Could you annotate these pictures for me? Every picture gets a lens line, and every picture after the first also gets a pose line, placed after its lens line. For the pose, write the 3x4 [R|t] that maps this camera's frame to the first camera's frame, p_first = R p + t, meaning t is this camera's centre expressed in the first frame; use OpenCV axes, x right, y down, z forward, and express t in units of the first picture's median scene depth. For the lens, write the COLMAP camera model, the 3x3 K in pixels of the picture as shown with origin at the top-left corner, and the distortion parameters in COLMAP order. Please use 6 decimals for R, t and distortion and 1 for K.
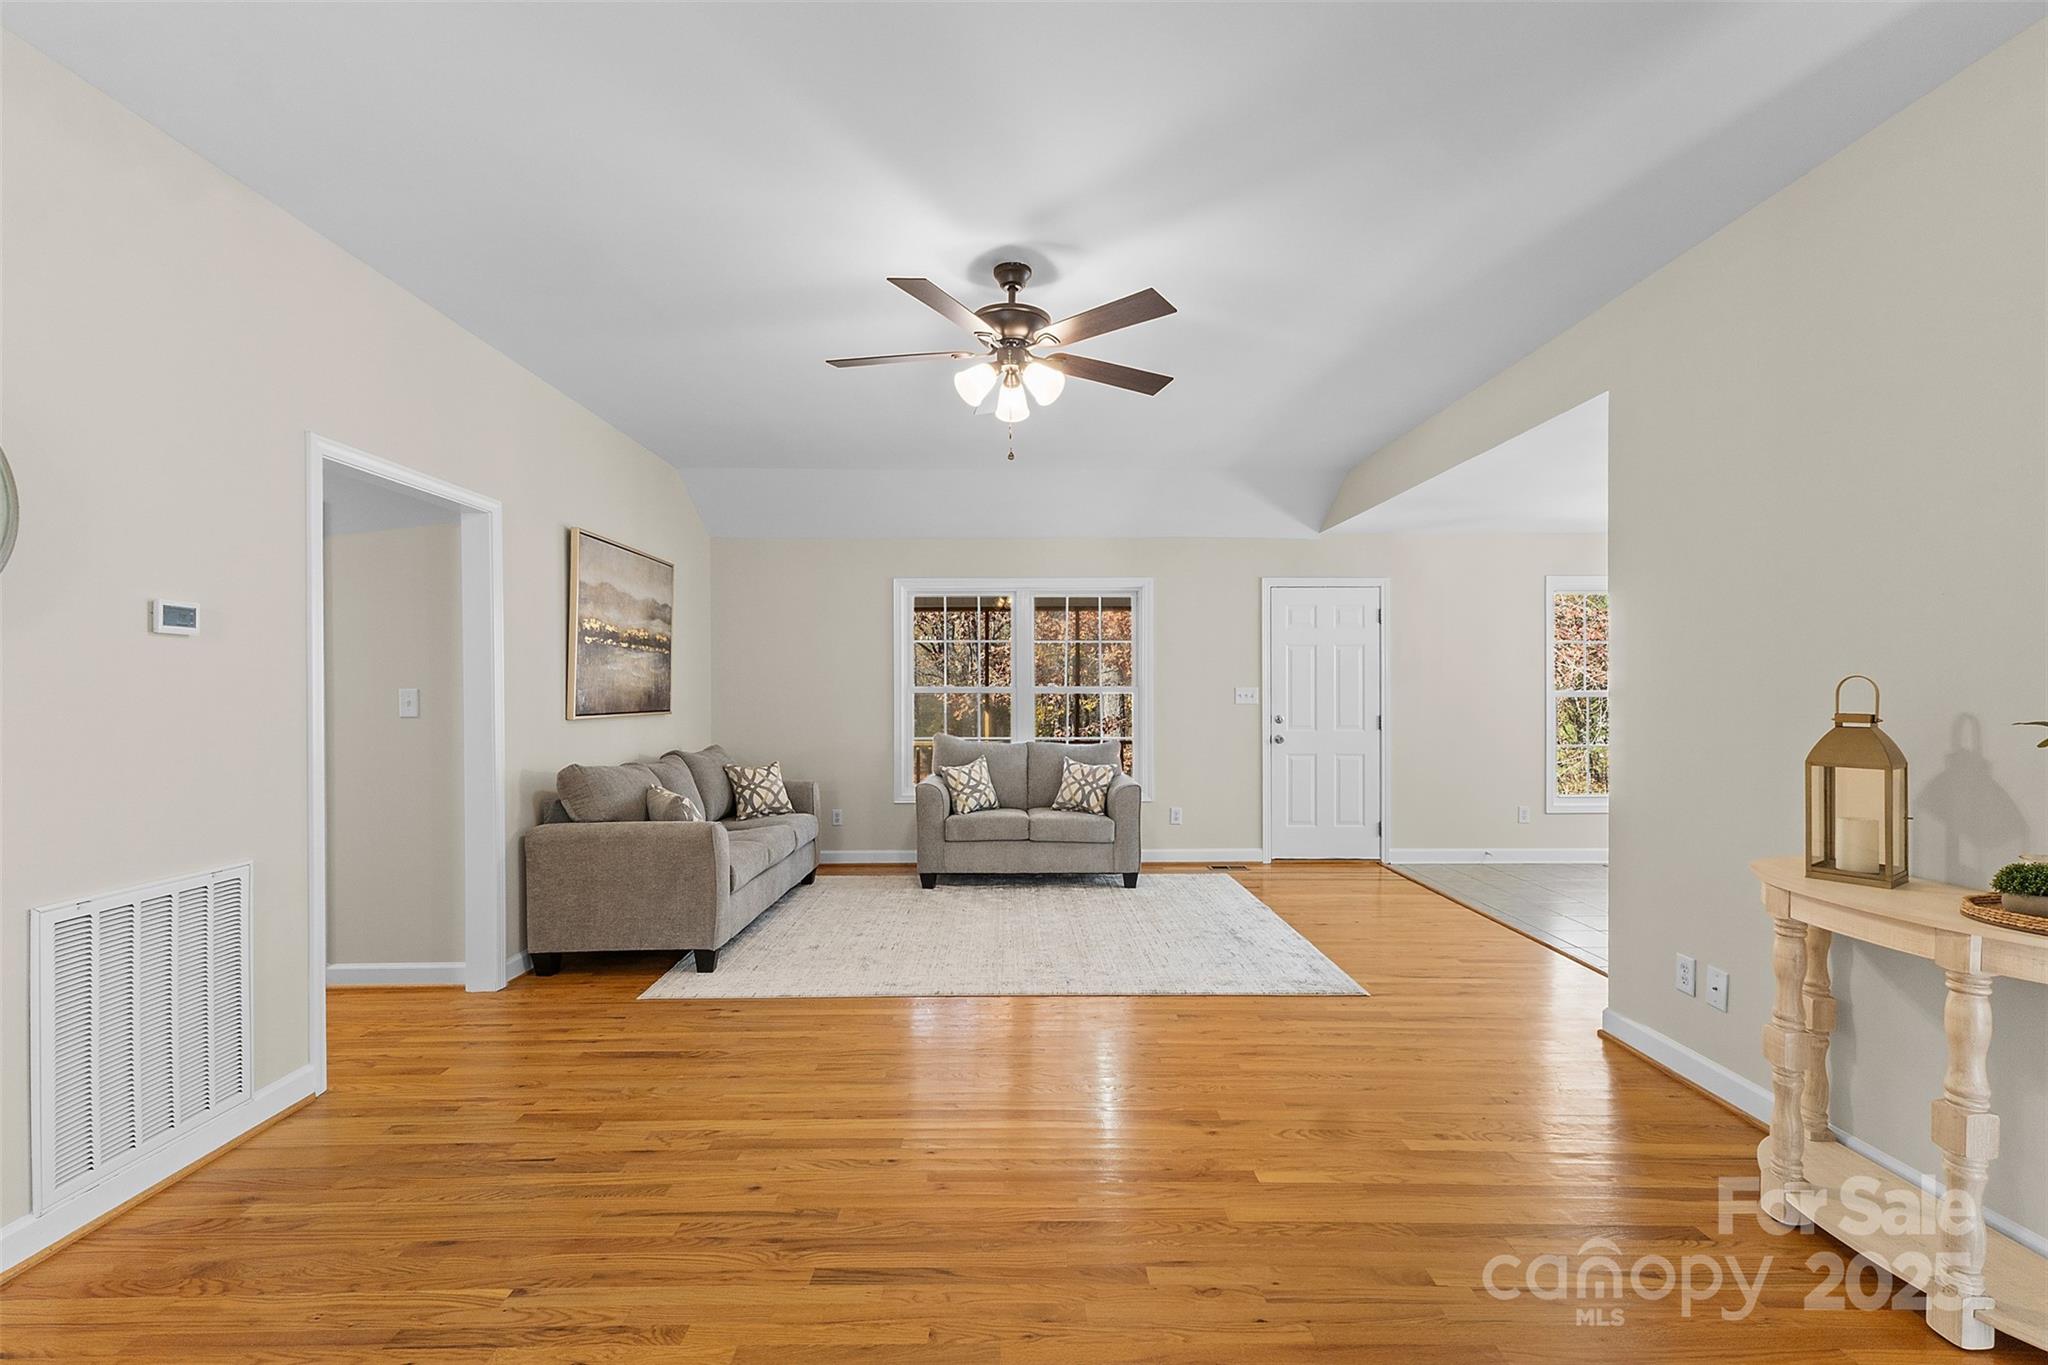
lens RADIAL K [[875.1, 0, 1040.0], [0, 875.1, 696.1], [0, 0, 1]] dist [0.000701, 0.000010]
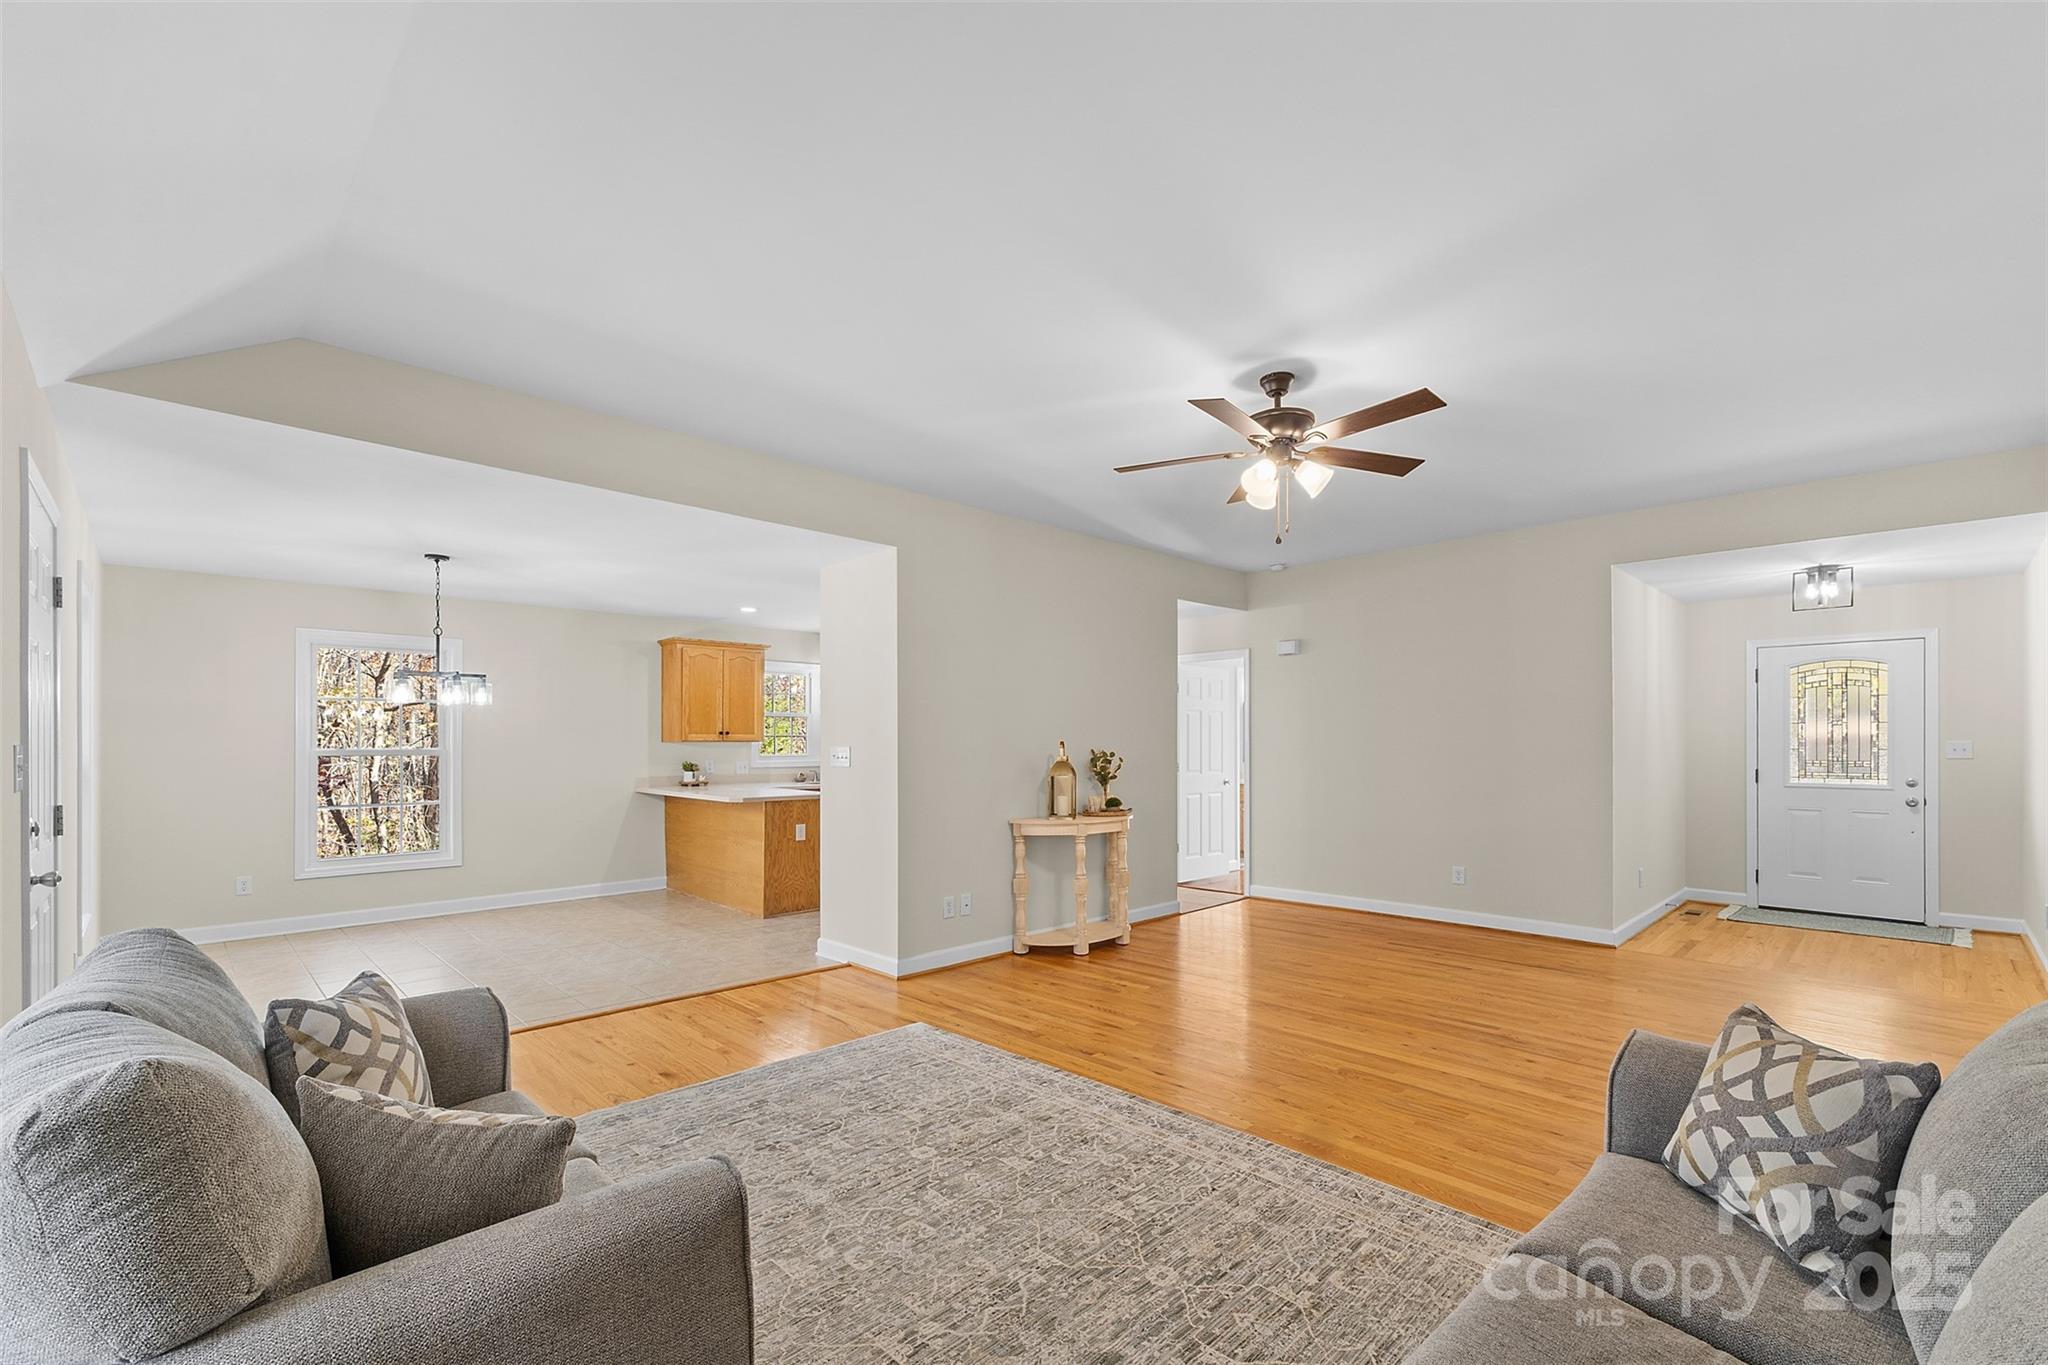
lens RADIAL K [[875.1, 0, 1040.0], [0, 875.1, 696.1], [0, 0, 1]] dist [0.000701, 0.000010]
pose [[-0.687517, 0.045940, 0.724714, -0.422265], [0.007616, 0.998398, -0.056063, -0.003892], [-0.726128, -0.033025, -0.686765, 1.299435]]
